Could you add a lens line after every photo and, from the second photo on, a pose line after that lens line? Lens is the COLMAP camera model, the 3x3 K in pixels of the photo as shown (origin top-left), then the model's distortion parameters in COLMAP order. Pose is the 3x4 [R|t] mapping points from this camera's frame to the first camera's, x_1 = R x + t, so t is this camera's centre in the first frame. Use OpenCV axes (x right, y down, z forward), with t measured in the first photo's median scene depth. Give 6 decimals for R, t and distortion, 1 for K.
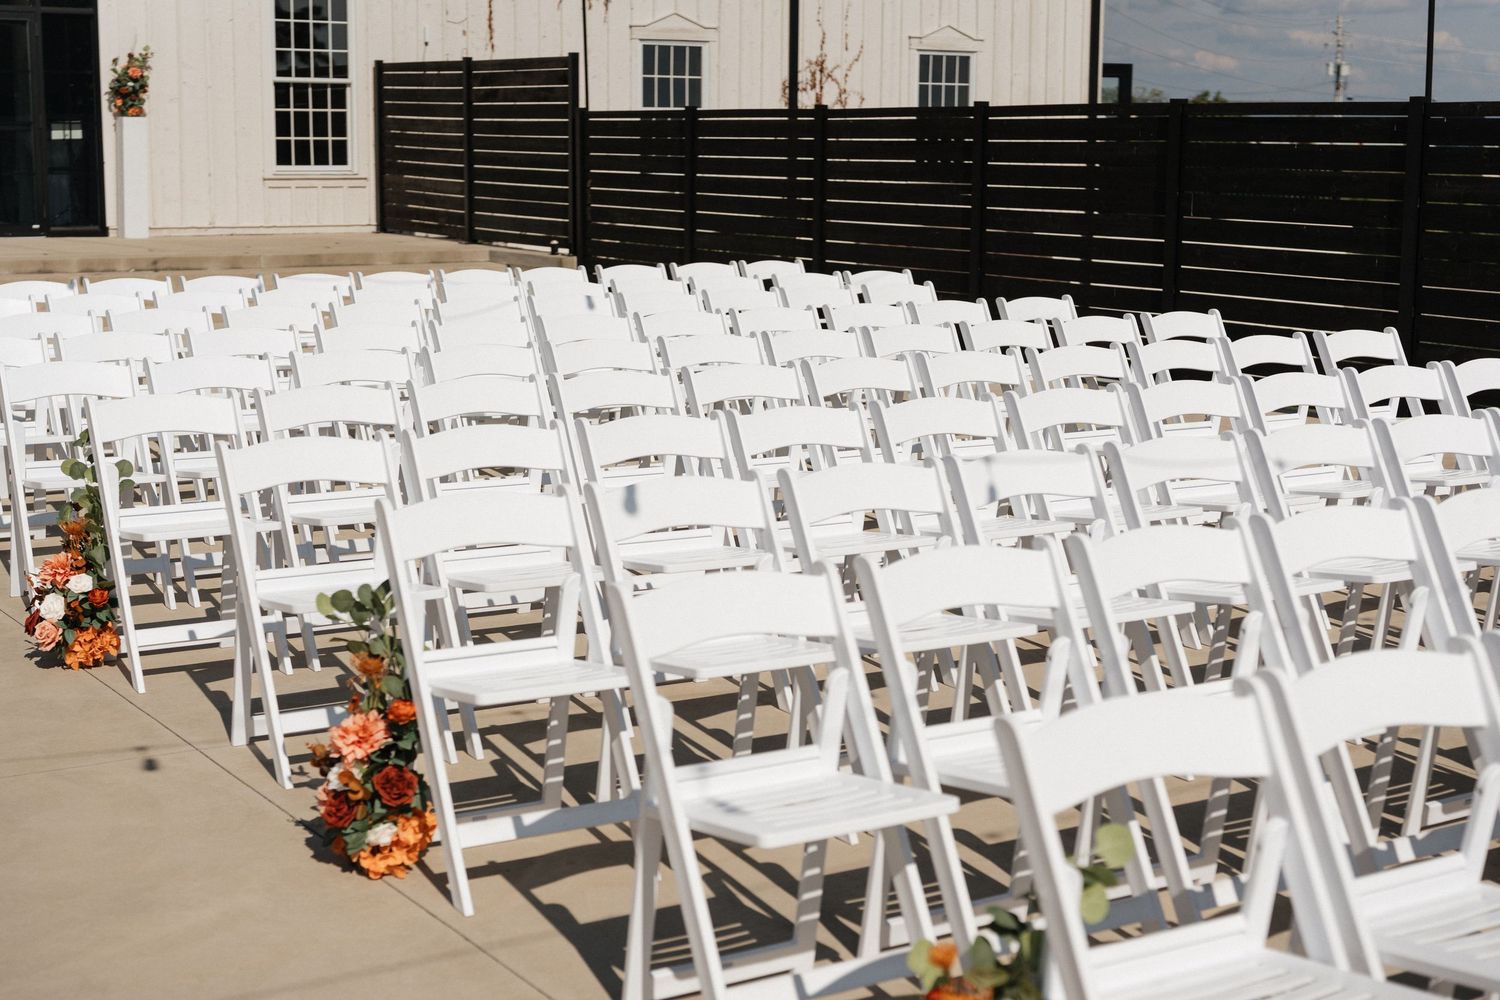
lens RADIAL K [[2158.9, 0, 742.9], [0, 2158.9, 478.3], [0, 0, 1]] dist [0.022404, -0.028106]
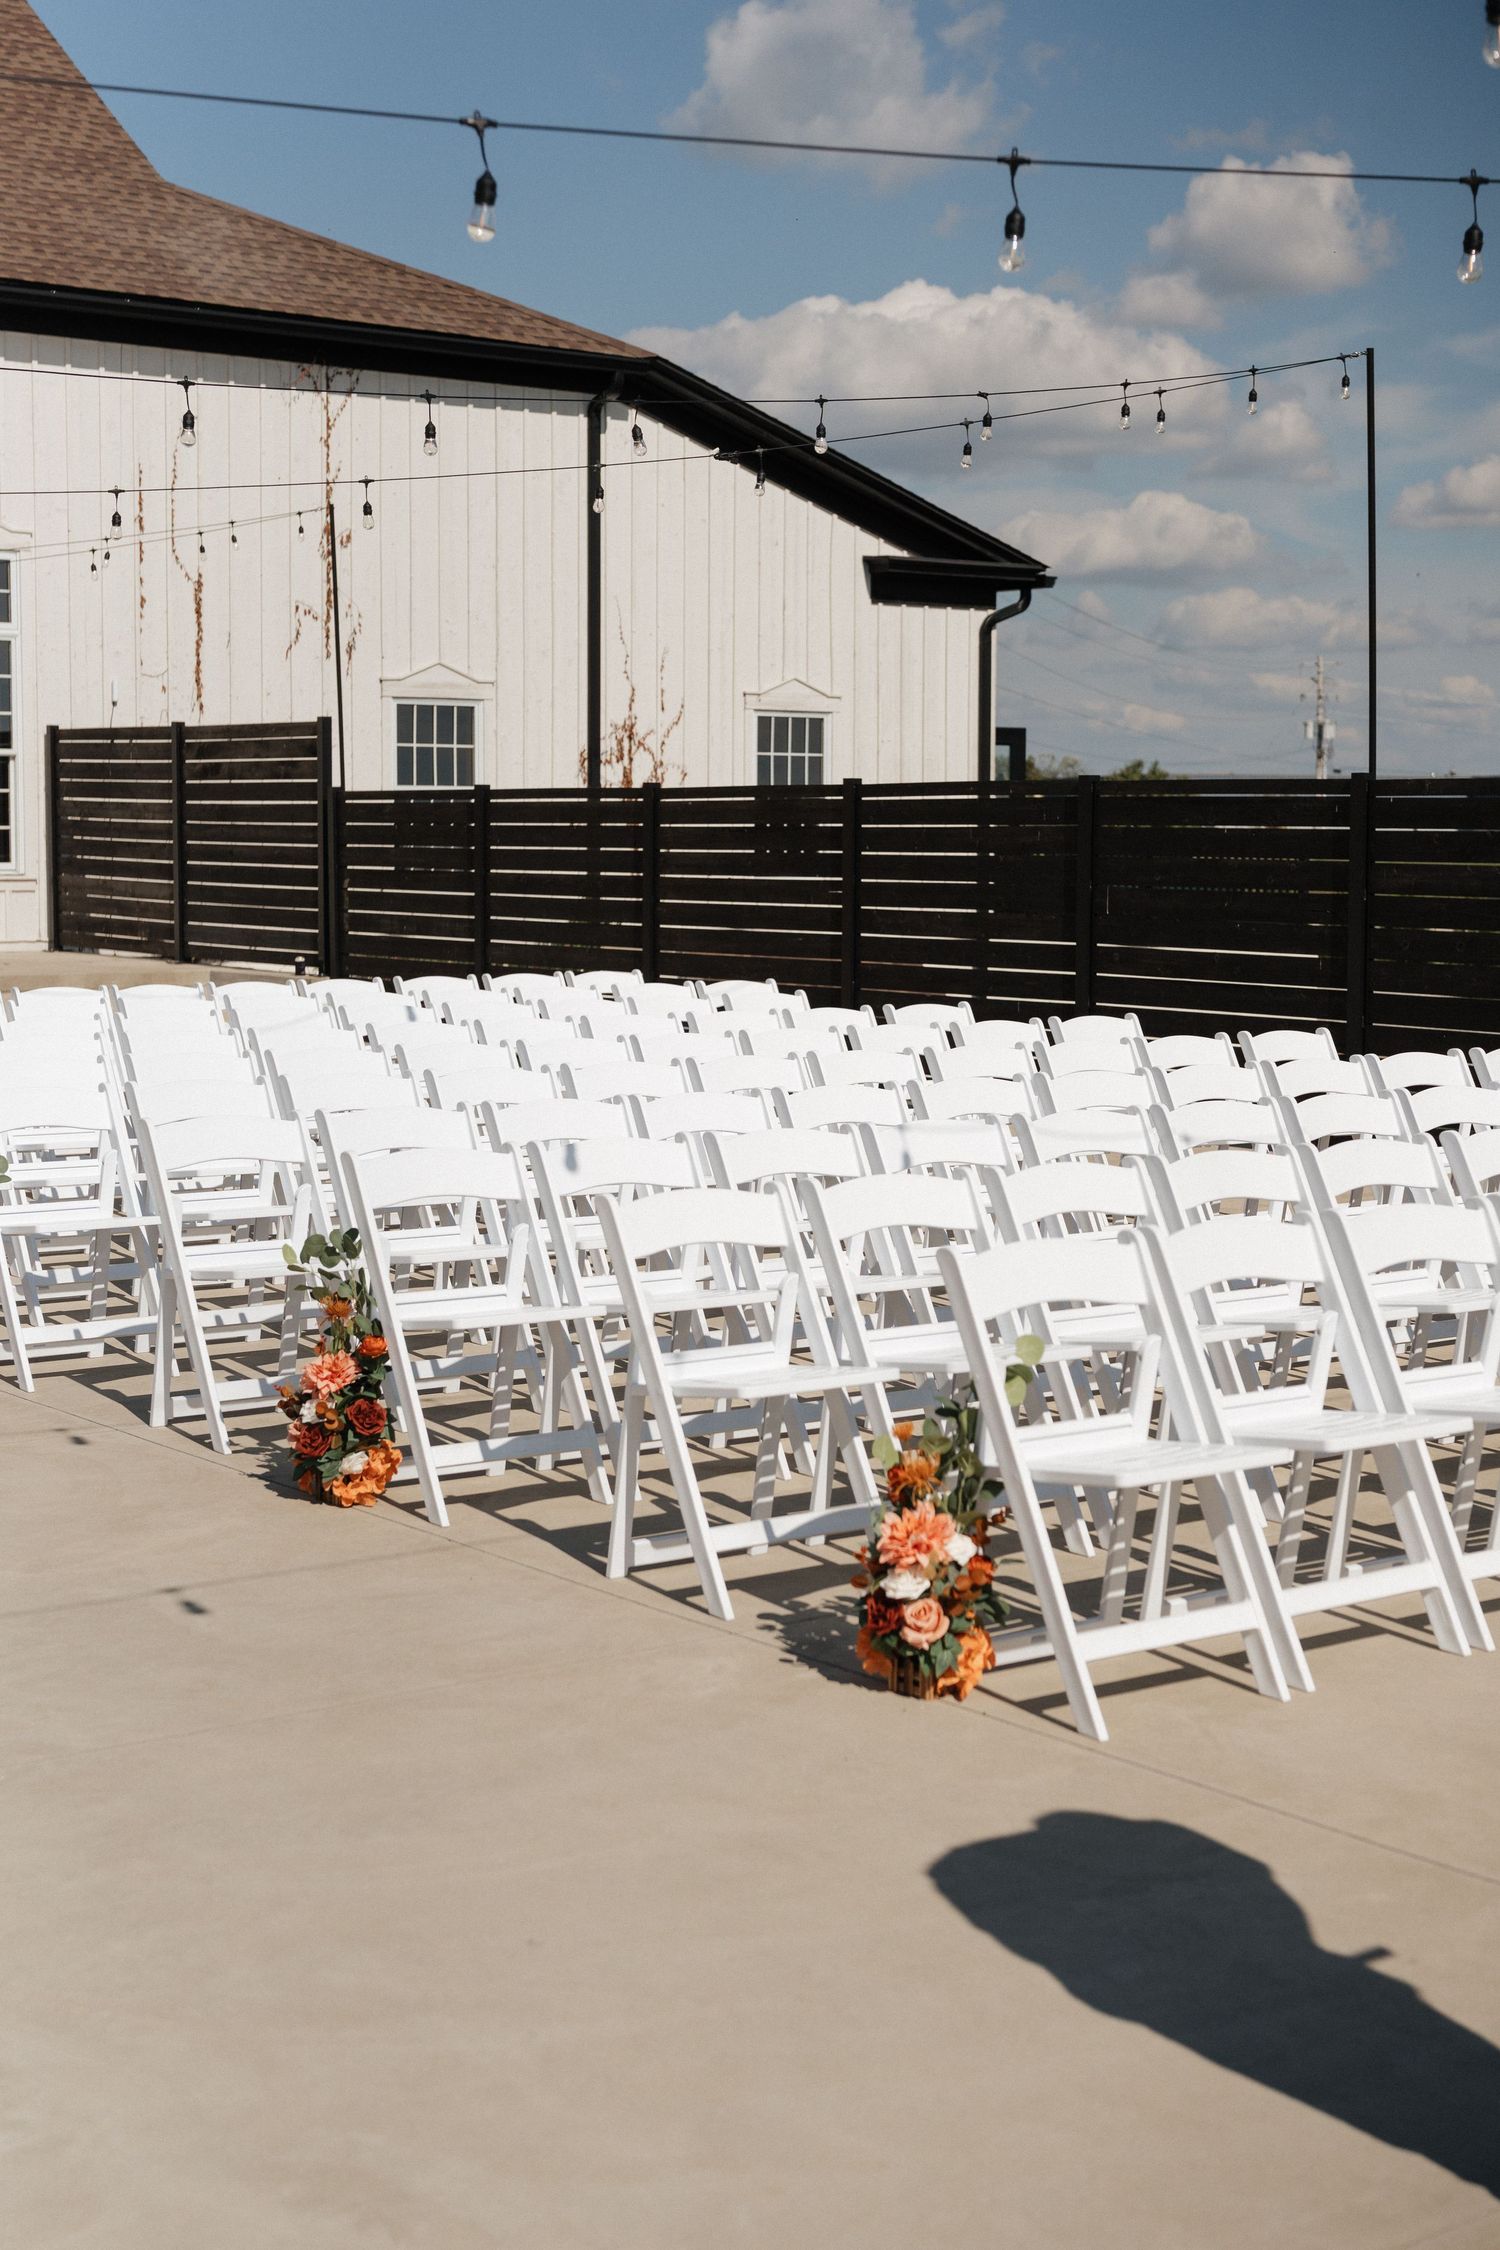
lens RADIAL K [[3238.4, 0, 750.0], [0, 3238.4, 1125.0], [0, 0, 1]] dist [0.022404, -0.028106]
pose [[0.996141, -0.011550, 0.087004, -0.026757], [0.017181, 0.997785, -0.064262, 0.025450], [-0.086069, 0.065509, 0.994133, -0.152177]]
